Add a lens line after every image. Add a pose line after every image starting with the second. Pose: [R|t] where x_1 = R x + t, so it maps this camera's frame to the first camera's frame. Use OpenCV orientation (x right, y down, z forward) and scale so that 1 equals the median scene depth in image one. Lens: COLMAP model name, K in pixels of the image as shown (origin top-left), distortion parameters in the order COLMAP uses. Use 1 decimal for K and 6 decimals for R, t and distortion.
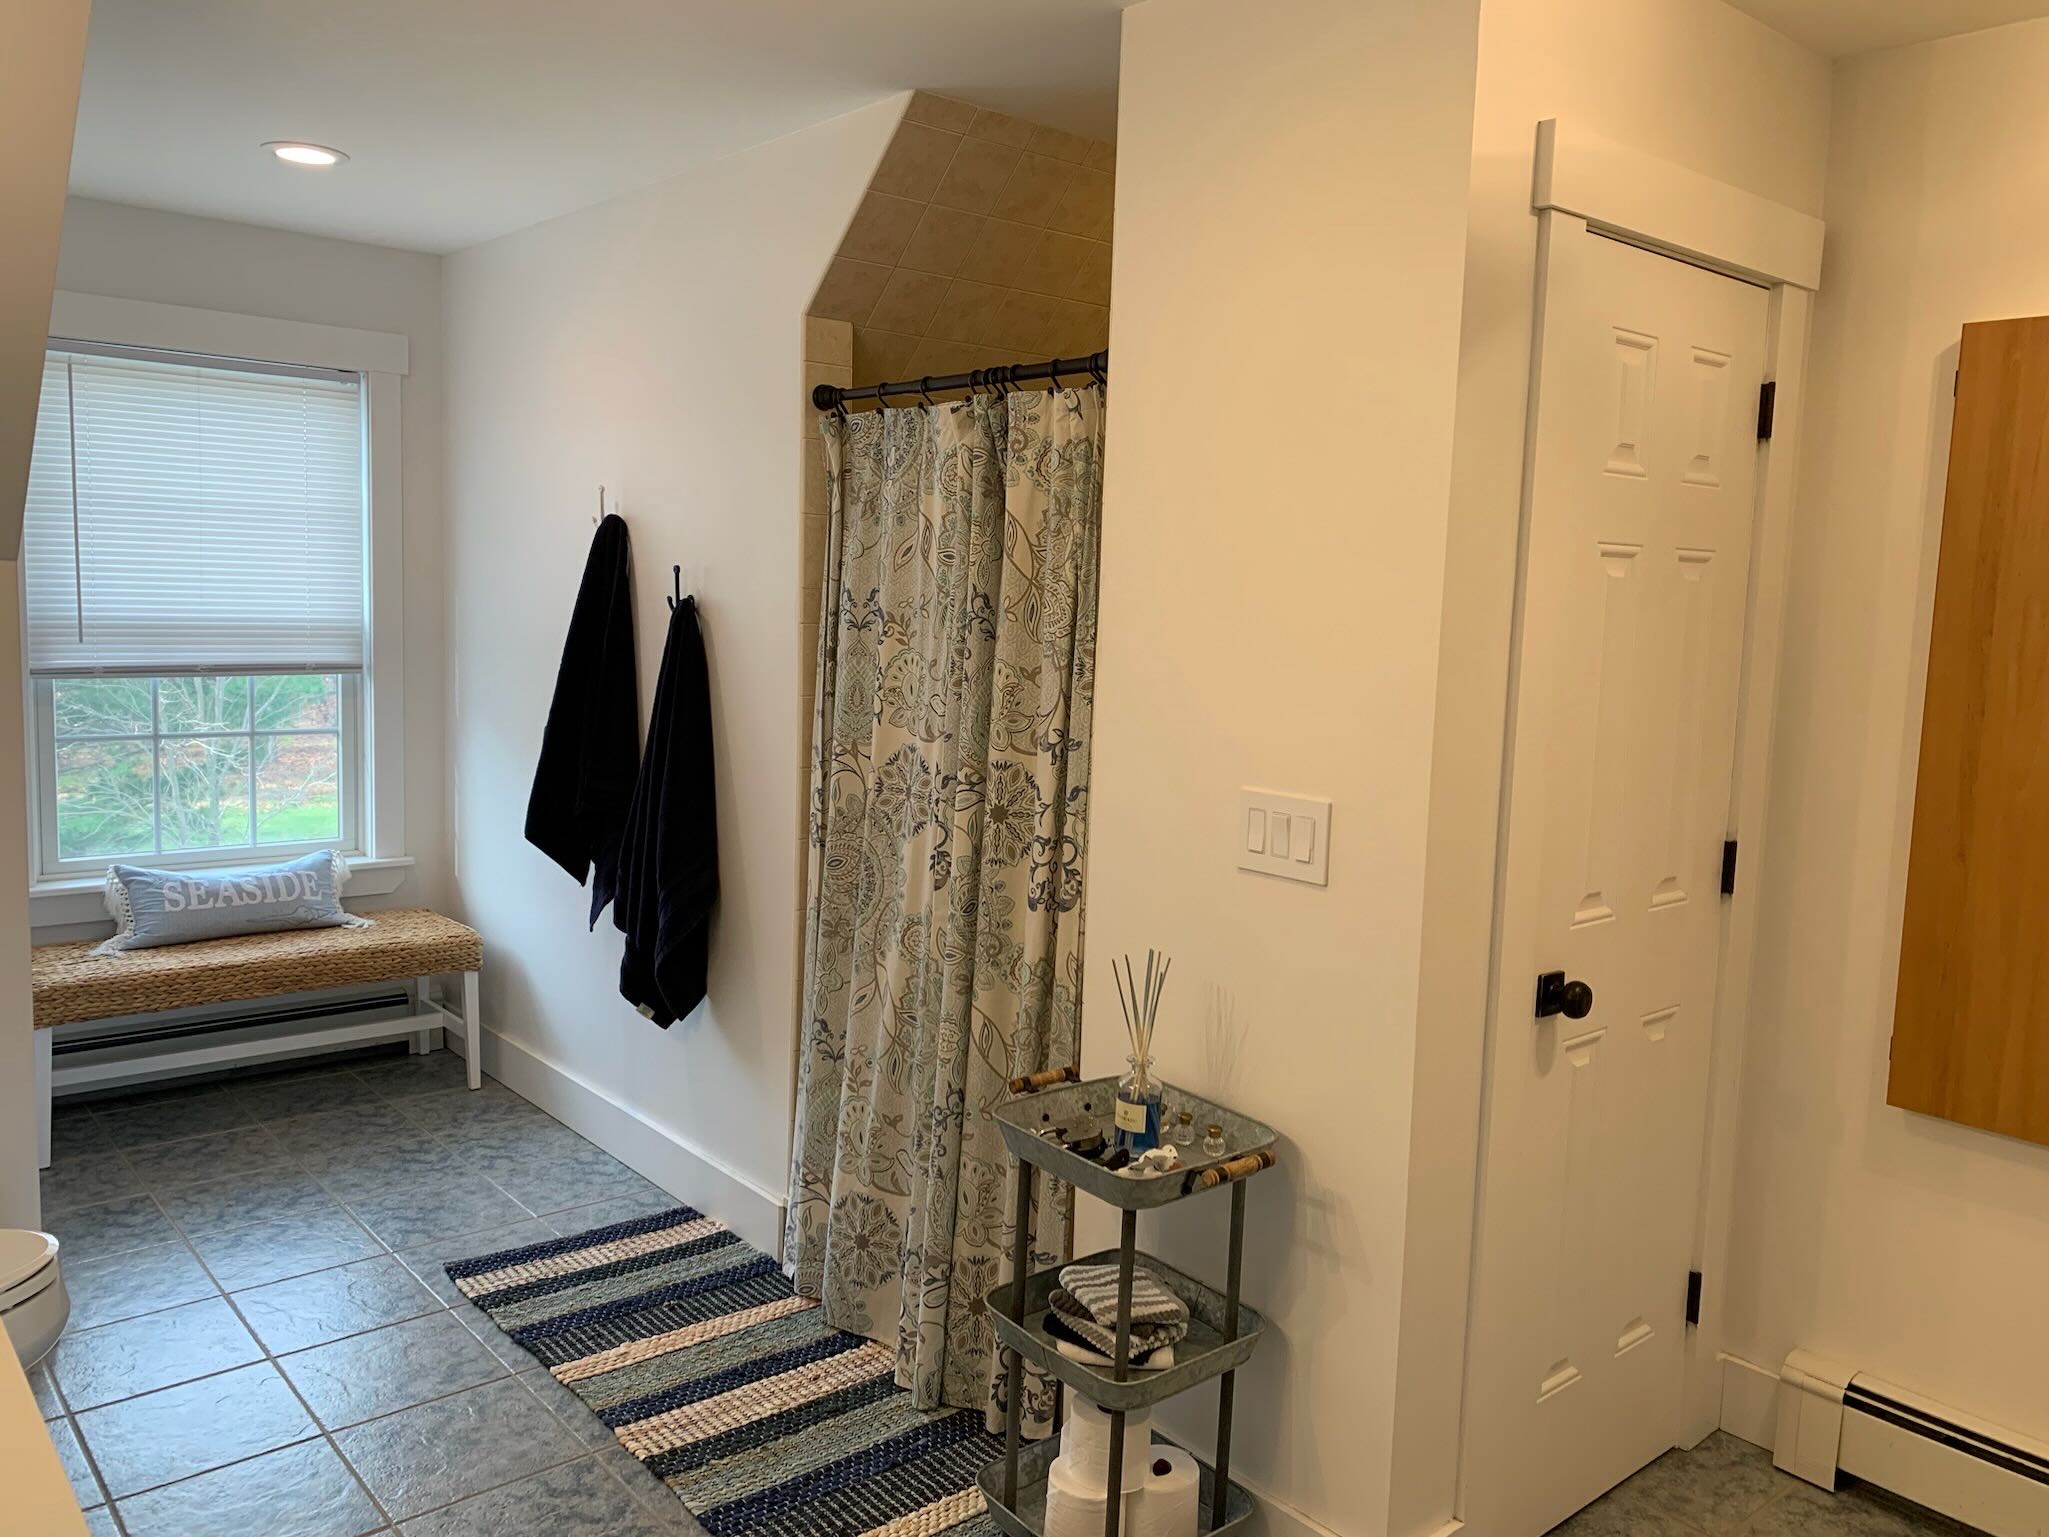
lens RADIAL K [[1550.8, 0, 1012.5], [0, 1550.8, 748.1], [0, 0, 1]] dist [0.052638, -0.073173]
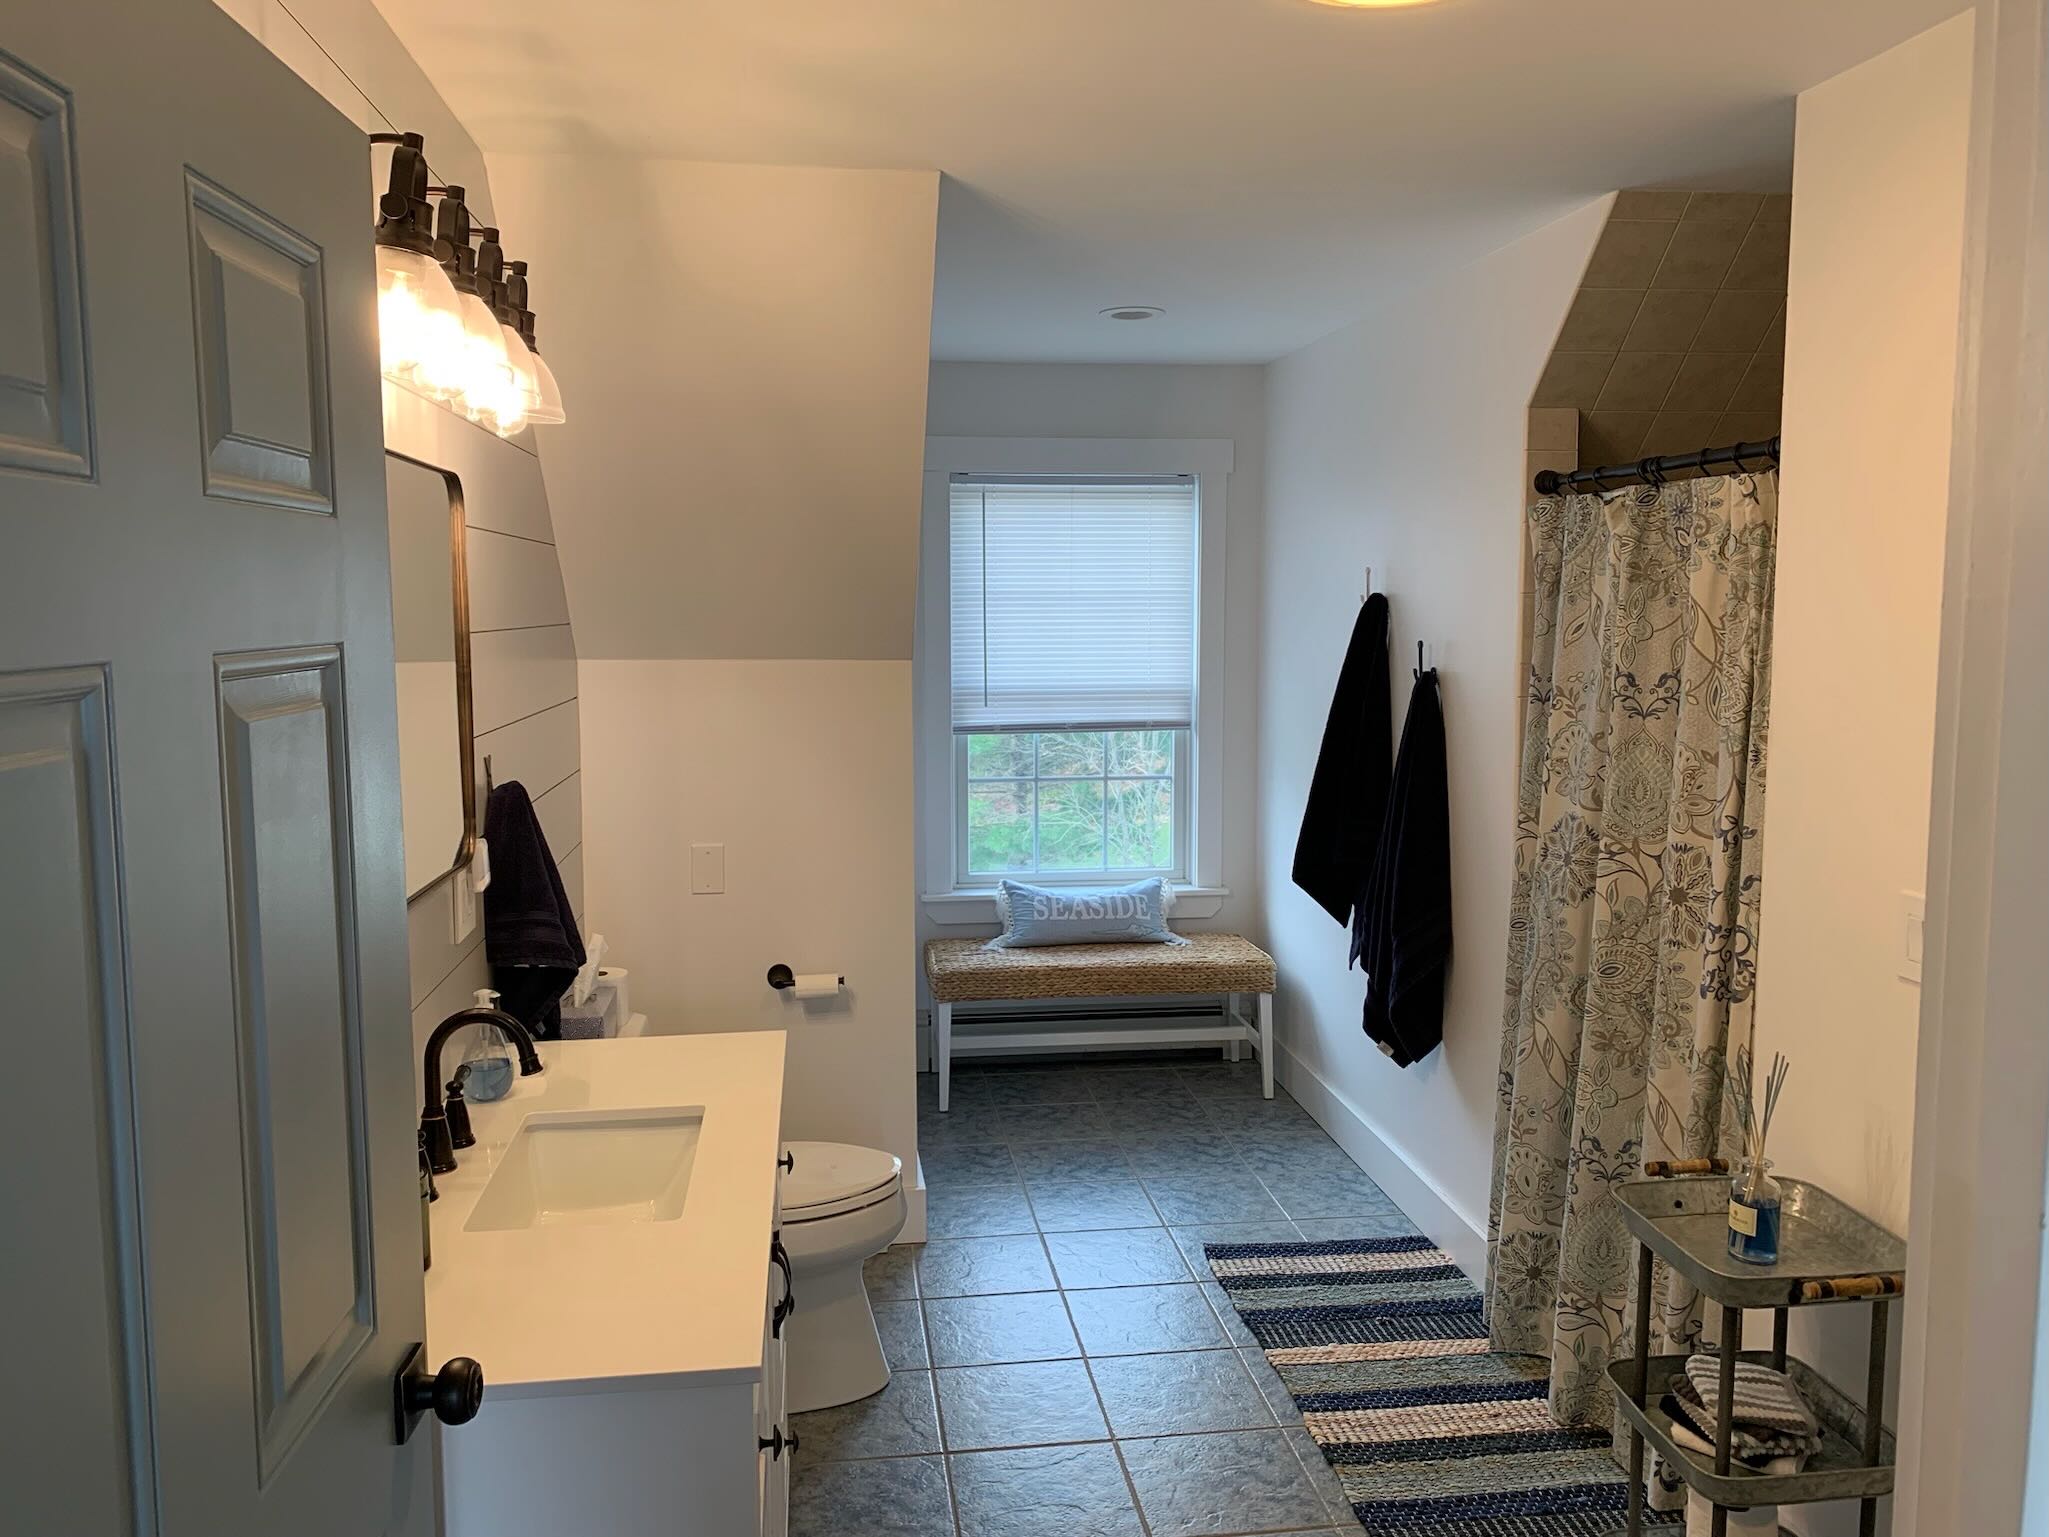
lens RADIAL K [[1550.8, 0, 1028.5], [0, 1550.8, 749.6], [0, 0, 1]] dist [0.052638, -0.073173]
pose [[0.842358, 0.016262, -0.538672, 0.160062], [-0.024588, 0.999663, -0.008272, -0.029905], [0.538357, 0.020213, 0.842475, -0.069531]]
